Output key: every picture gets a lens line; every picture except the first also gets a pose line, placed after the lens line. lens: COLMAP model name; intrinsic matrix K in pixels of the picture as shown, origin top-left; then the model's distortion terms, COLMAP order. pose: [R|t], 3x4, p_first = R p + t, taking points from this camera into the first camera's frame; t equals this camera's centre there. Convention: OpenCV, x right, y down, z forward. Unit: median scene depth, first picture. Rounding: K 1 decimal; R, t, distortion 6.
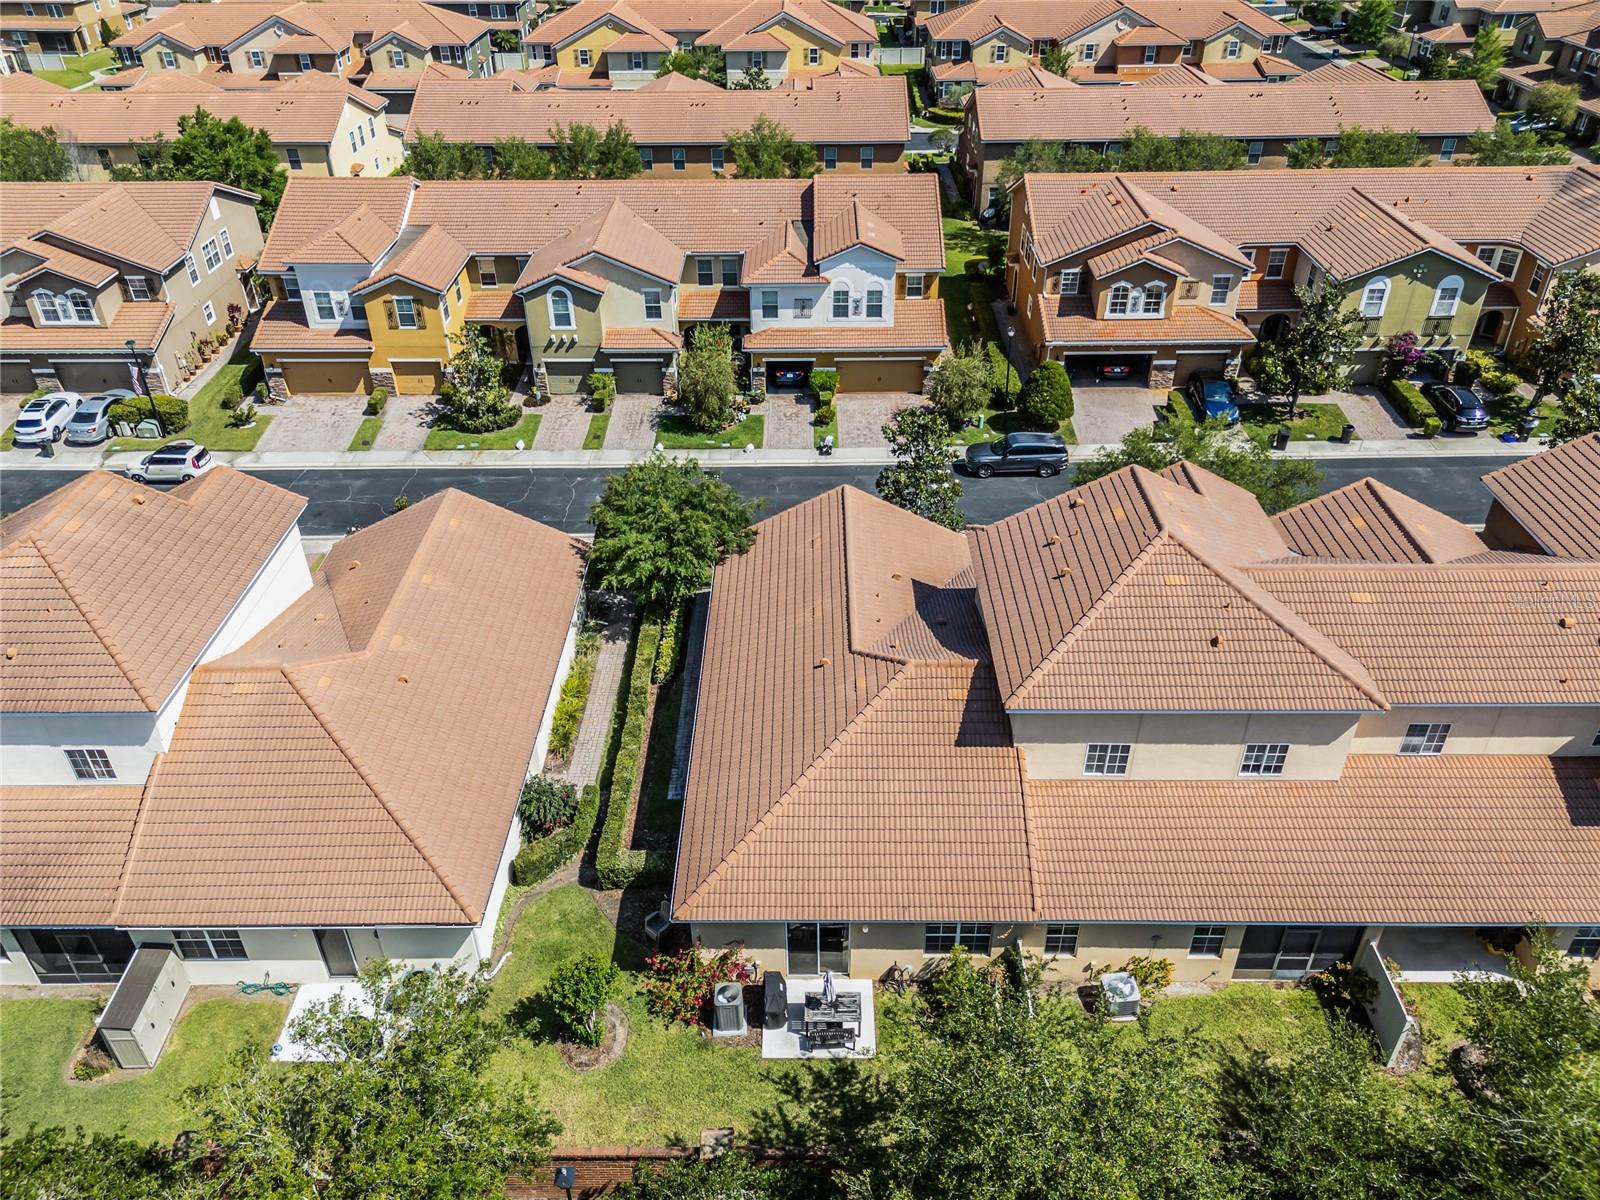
lens RADIAL K [[1177.6, 0, 800.0], [0, 1177.6, 600.0], [0, 0, 1]] dist [0.156687, -0.345632]
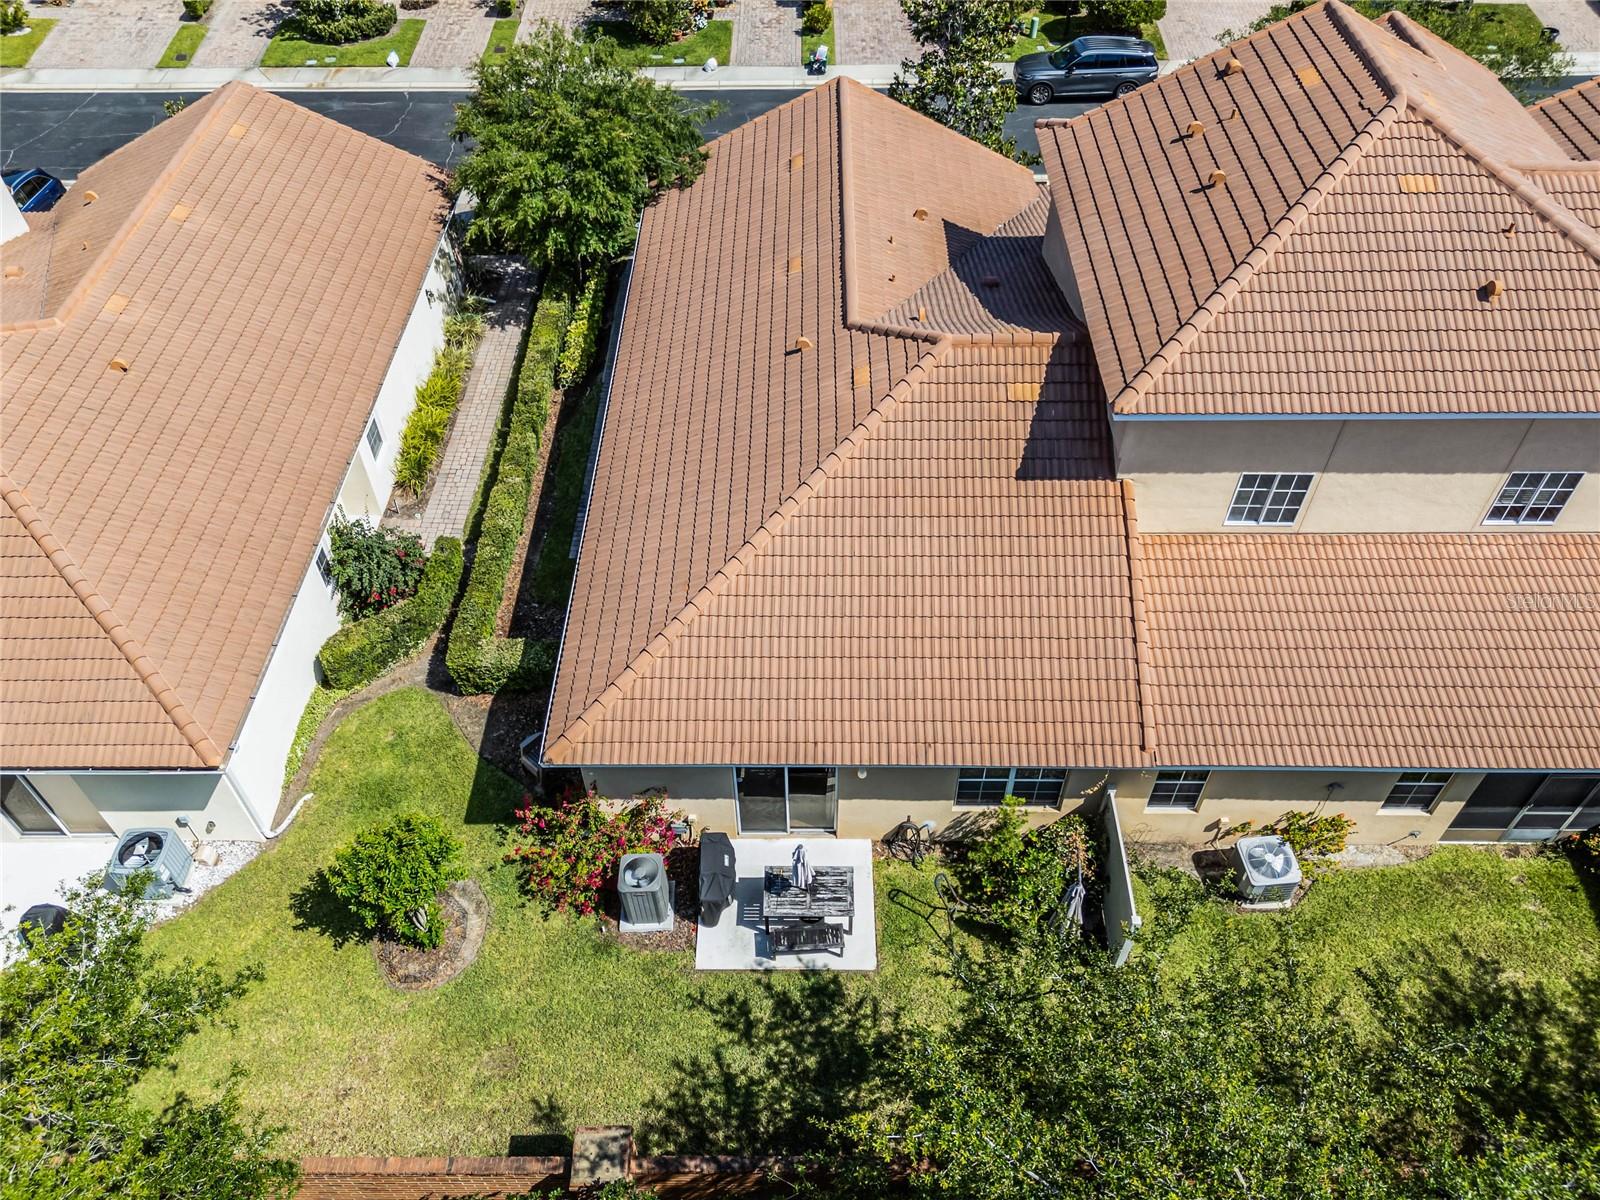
lens RADIAL K [[1178.2, 0, 792.0], [0, 1178.2, 607.3], [0, 0, 1]] dist [0.064655, -0.064991]
pose [[0.999979, 0.002415, -0.006087, 0.020962], [-0.000972, 0.973966, 0.226690, 0.051190], [0.006476, -0.226679, 0.973948, 0.401117]]
